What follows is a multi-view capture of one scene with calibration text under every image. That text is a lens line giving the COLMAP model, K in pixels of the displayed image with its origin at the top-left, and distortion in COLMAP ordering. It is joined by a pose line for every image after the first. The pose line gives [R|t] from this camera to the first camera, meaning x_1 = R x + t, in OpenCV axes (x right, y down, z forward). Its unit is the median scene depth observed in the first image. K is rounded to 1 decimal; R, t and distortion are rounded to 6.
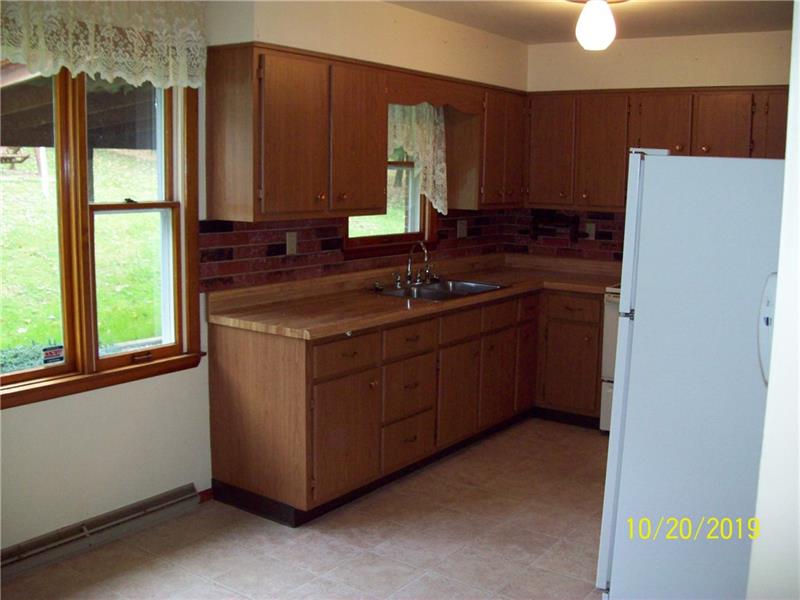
lens RADIAL K [[854.1, 0, 403.4], [0, 854.1, 302.0], [0, 0, 1]] dist [-0.135404, 0.000000]
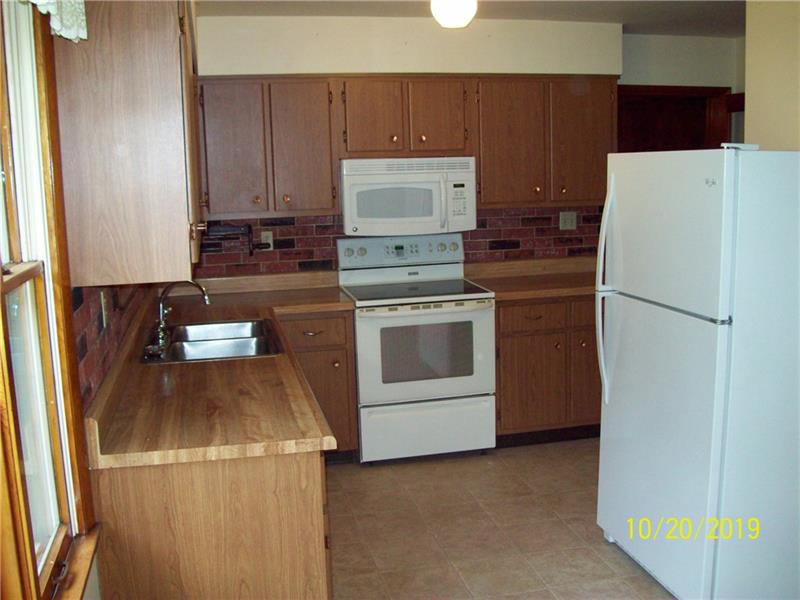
lens RADIAL K [[854.1, 0, 401.0], [0, 854.1, 299.8], [0, 0, 1]] dist [-0.135404, 0.000000]
pose [[0.664788, -0.152703, 0.731259, -0.499072], [0.149743, 0.986257, 0.069822, -0.098382], [-0.731871, 0.063084, 0.678517, 0.489830]]
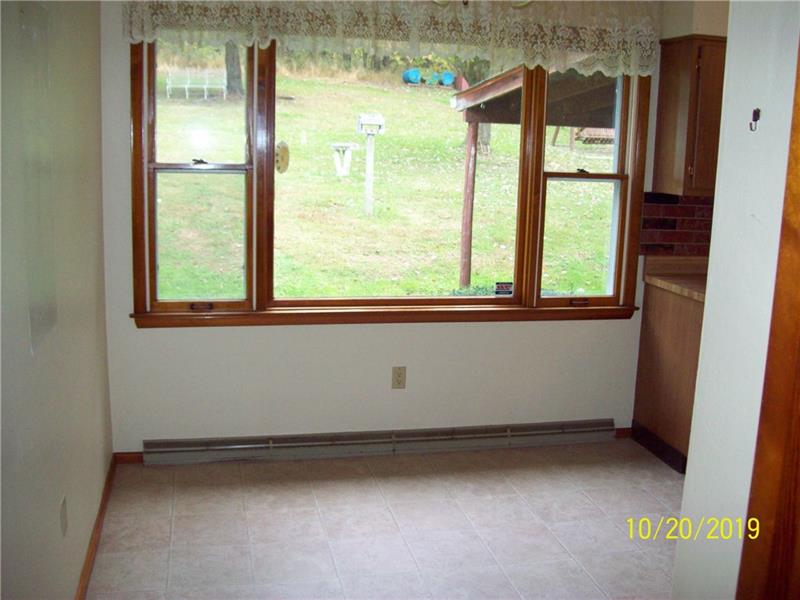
lens RADIAL K [[854.1, 0, 398.4], [0, 854.1, 299.0], [0, 0, 1]] dist [-0.135404, 0.000000]
pose [[0.741954, 0.125465, -0.658607, 0.285233], [-0.116761, 0.991503, 0.057344, 0.021236], [0.660206, 0.034353, 0.750299, -0.071559]]
